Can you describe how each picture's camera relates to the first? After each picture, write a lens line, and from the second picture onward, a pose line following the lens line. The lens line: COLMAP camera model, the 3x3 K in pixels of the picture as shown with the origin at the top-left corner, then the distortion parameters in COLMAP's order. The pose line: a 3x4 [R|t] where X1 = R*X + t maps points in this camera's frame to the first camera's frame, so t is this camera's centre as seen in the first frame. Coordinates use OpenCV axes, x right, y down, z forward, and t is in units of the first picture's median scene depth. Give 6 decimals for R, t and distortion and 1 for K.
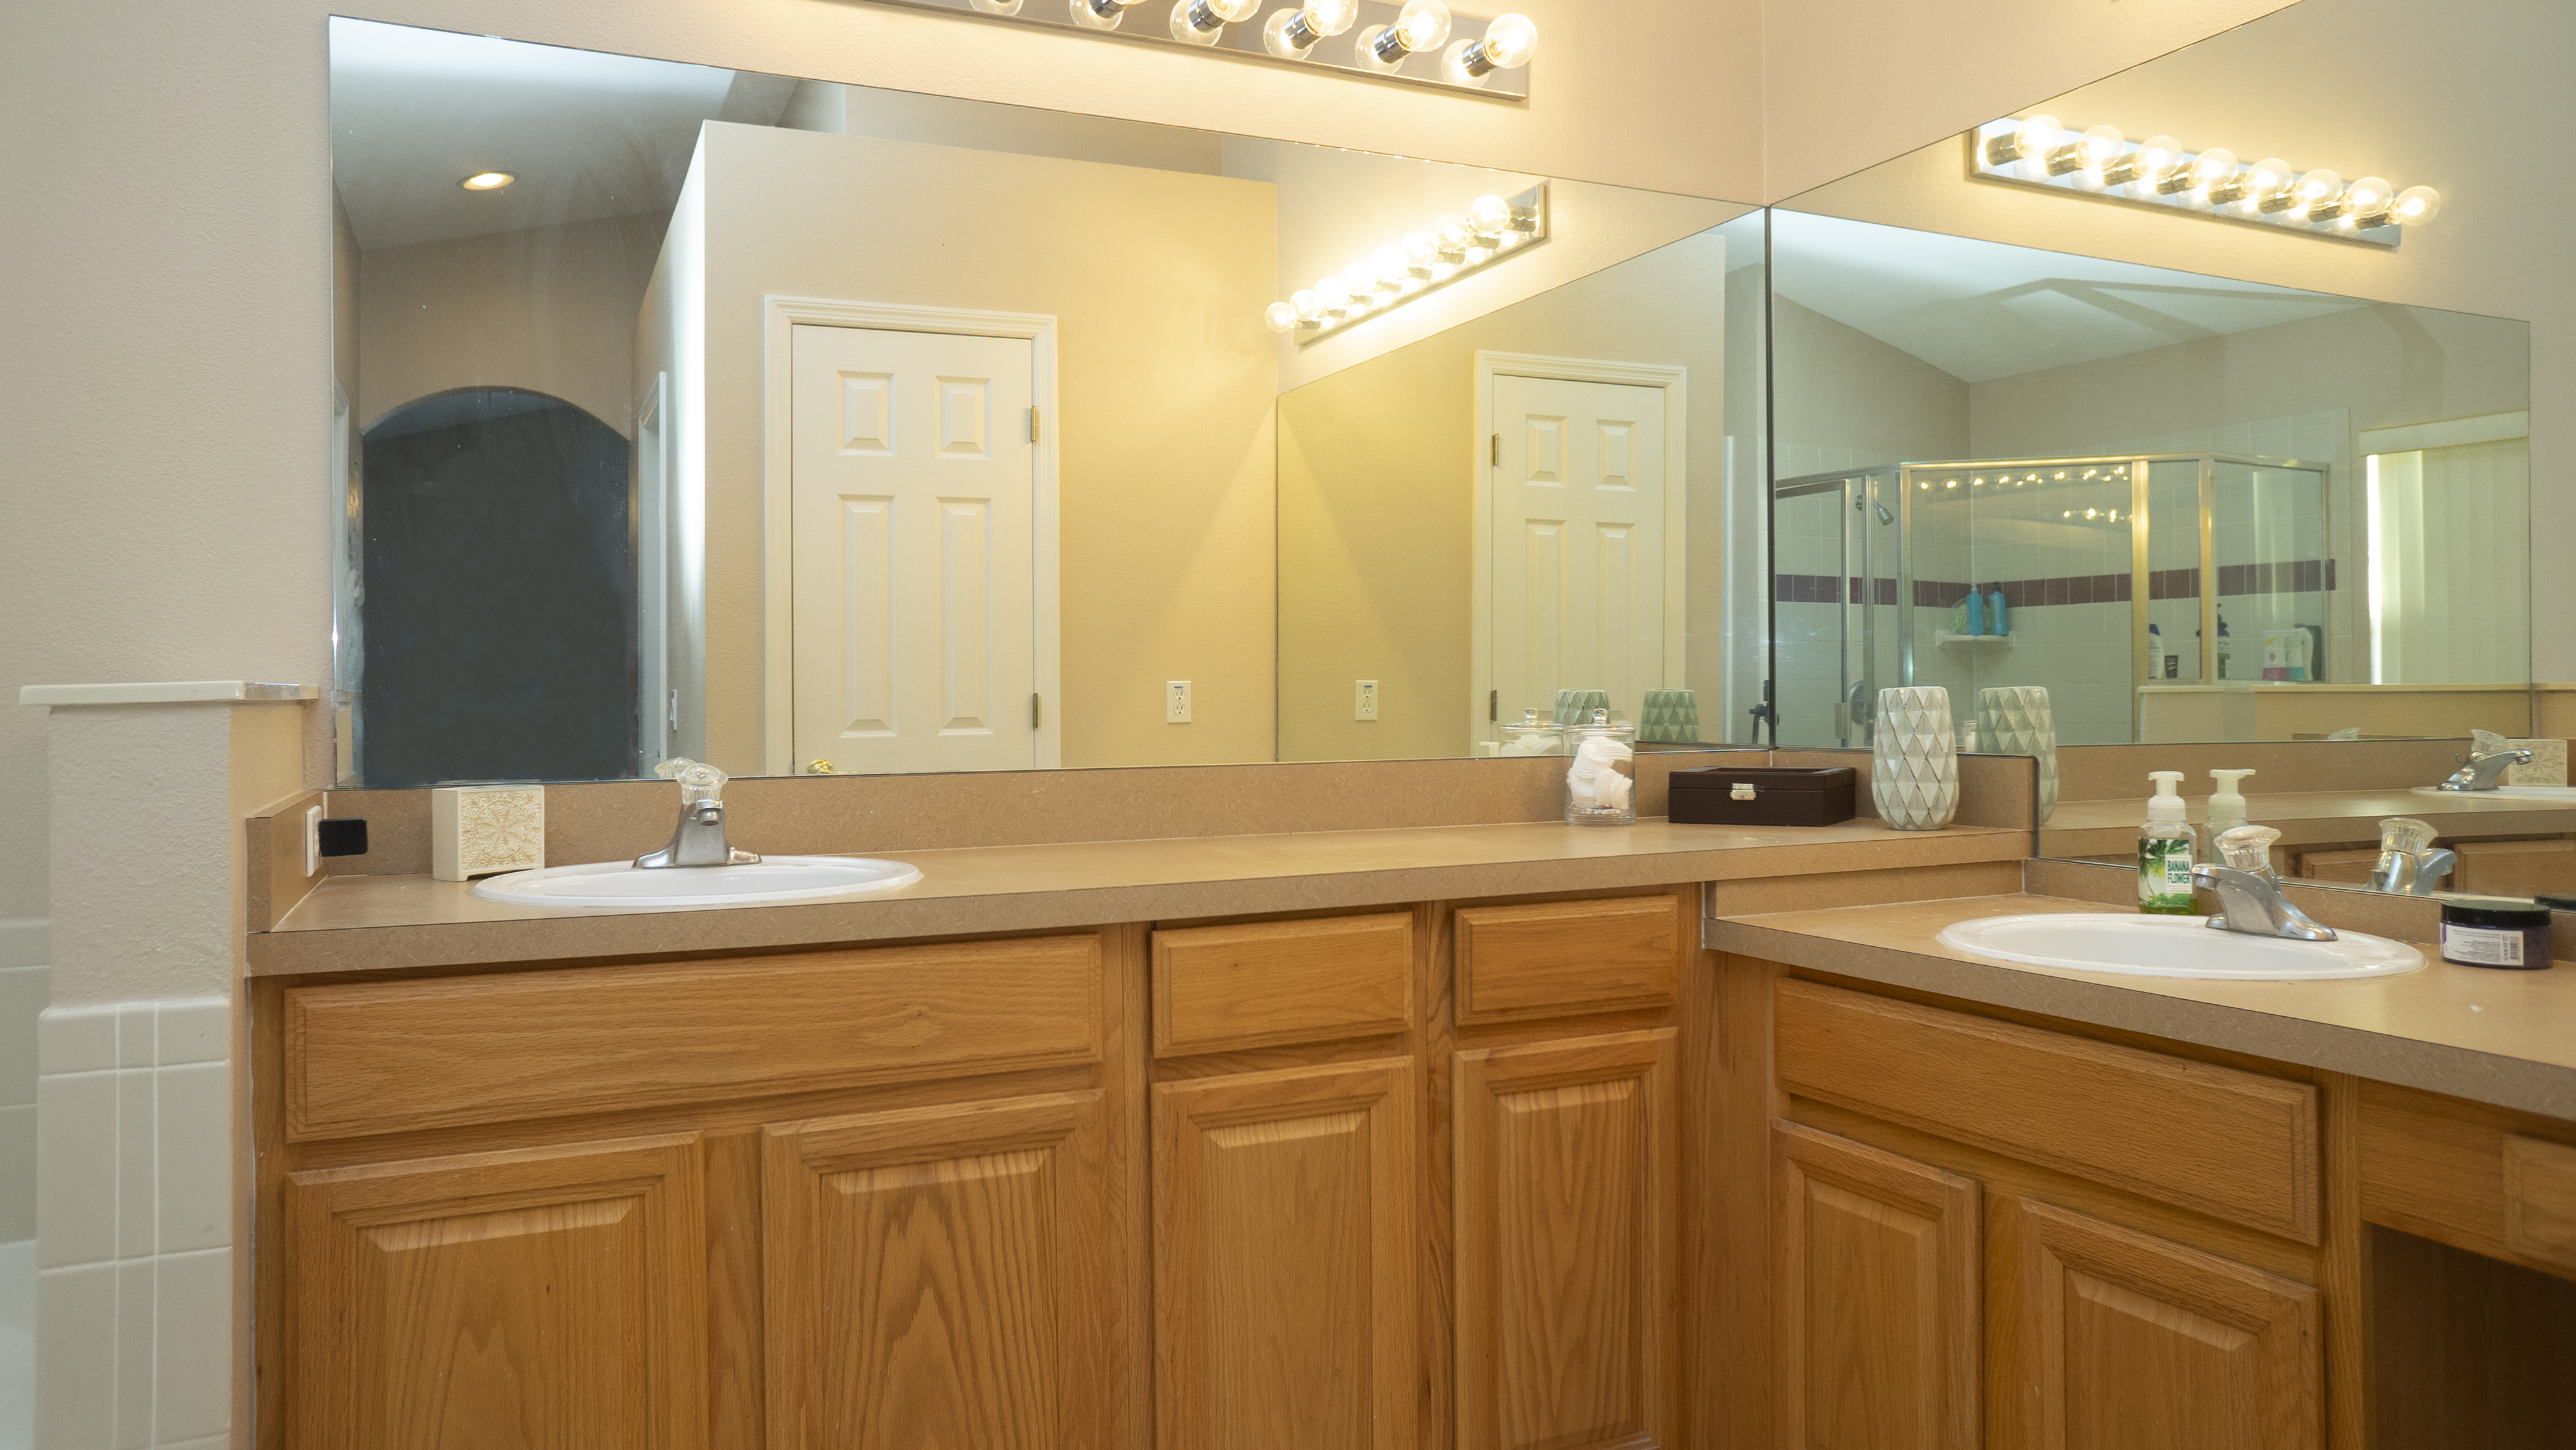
lens RADIAL K [[1740.4, 0, 1304.8], [0, 1740.4, 708.7], [0, 0, 1]] dist [-0.034392, 0.023119]
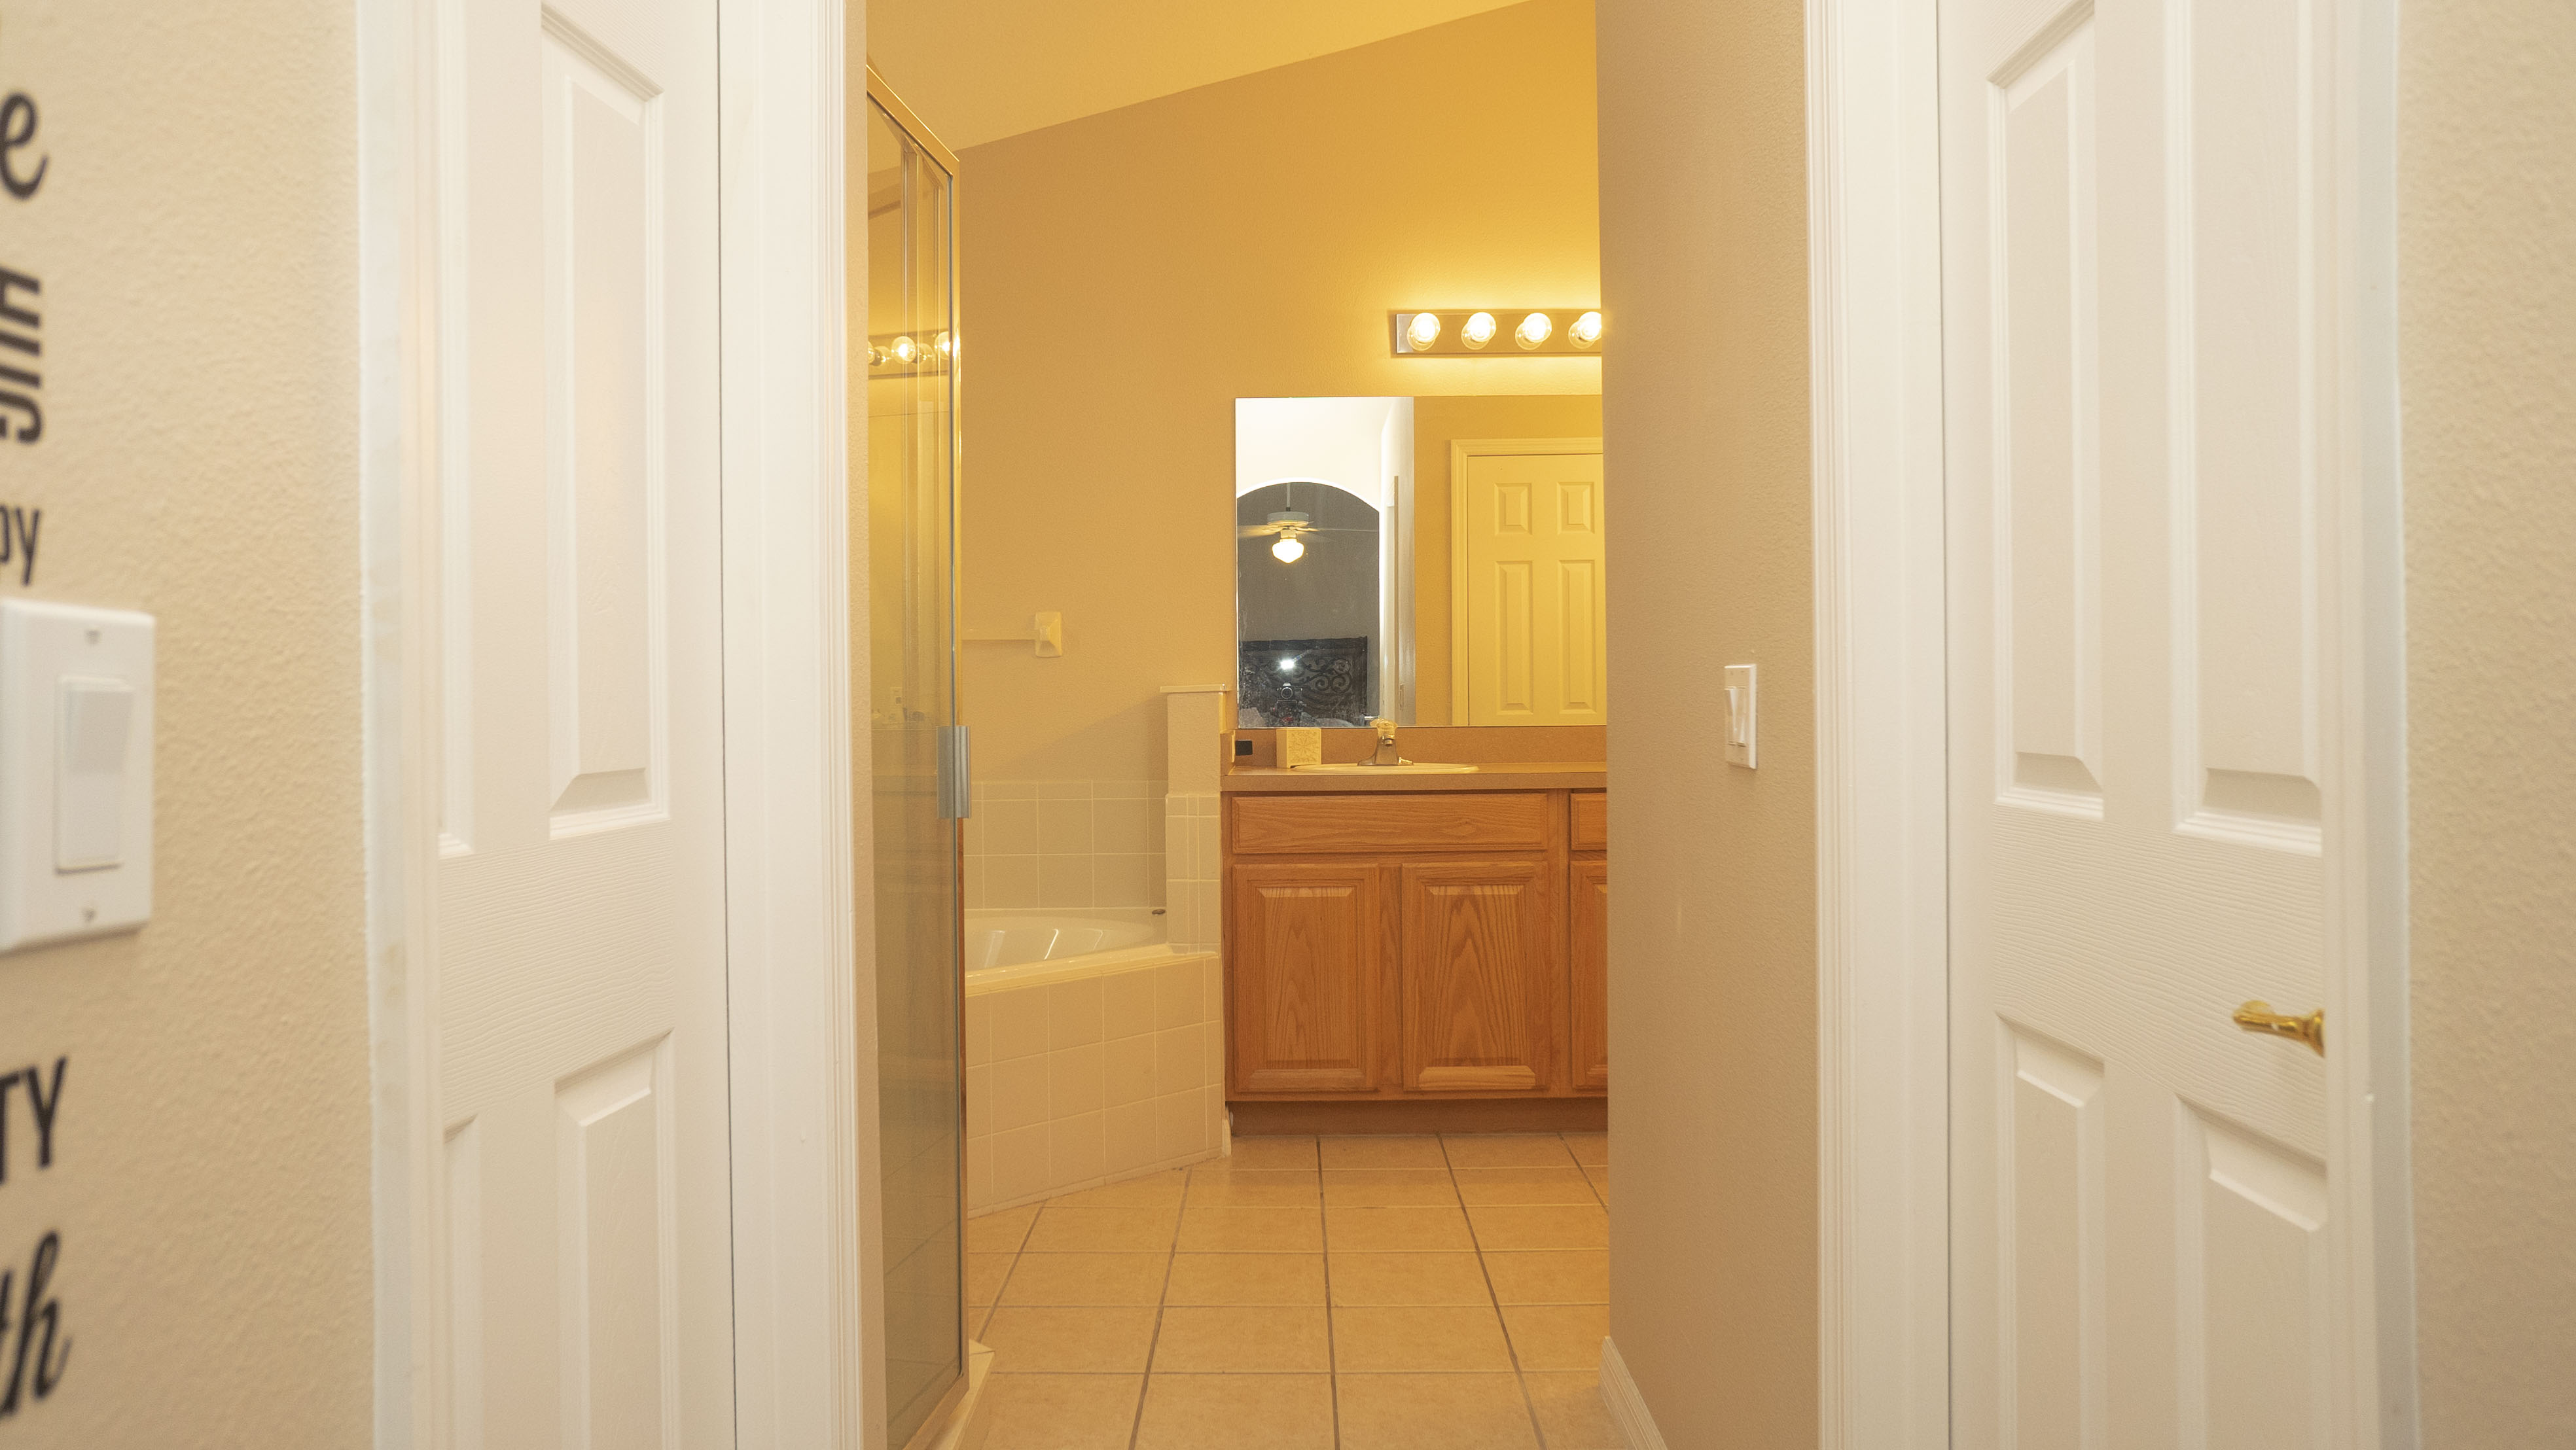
lens RADIAL K [[1740.4, 0, 1287.8], [0, 1740.4, 721.5], [0, 0, 1]] dist [-0.034392, 0.023119]
pose [[0.904329, 0.002444, -0.426828, 0.497721], [0.001643, 0.999956, 0.009208, 0.014216], [0.426832, -0.009029, 0.904286, -1.089516]]
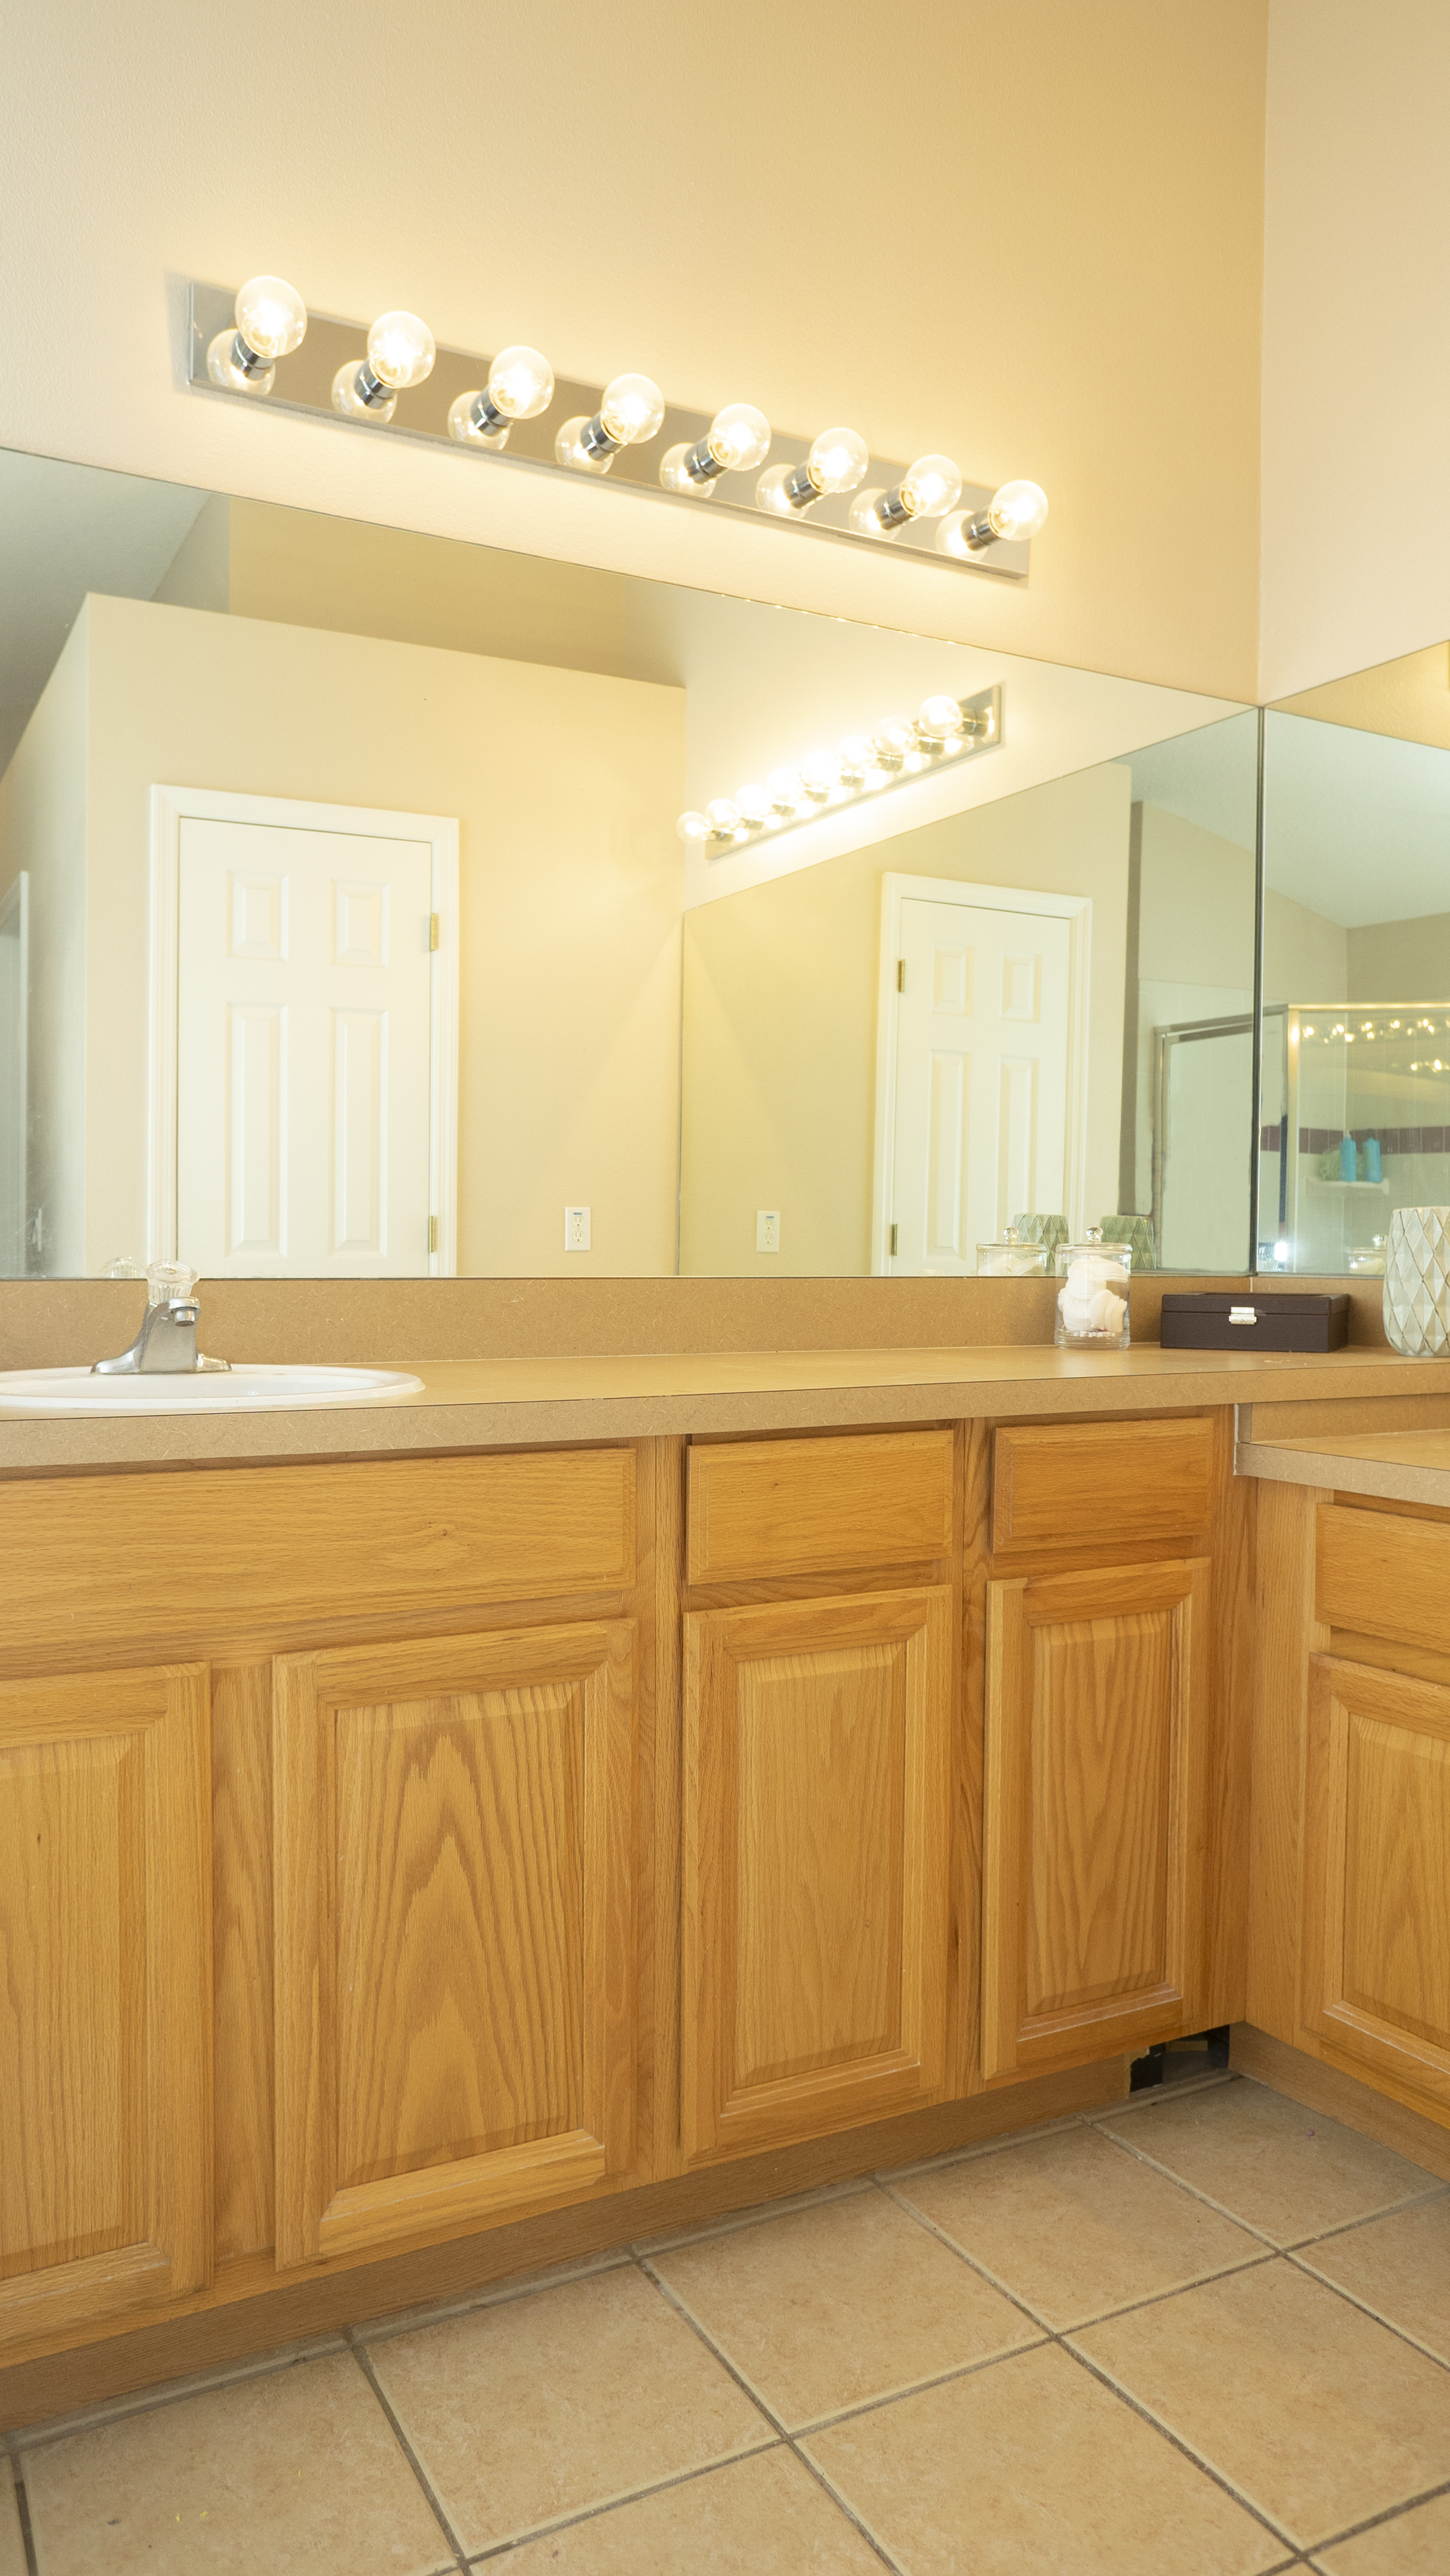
lens RADIAL K [[1740.4, 0, 721.8], [0, 1740.4, 1304.2], [0, 0, 1]] dist [-0.034392, 0.023119]
pose [[0.998095, 0.014174, 0.060040, -0.116676], [-0.015756, 0.999539, 0.025952, 0.027427], [-0.059645, -0.026849, 0.997859, 0.083067]]
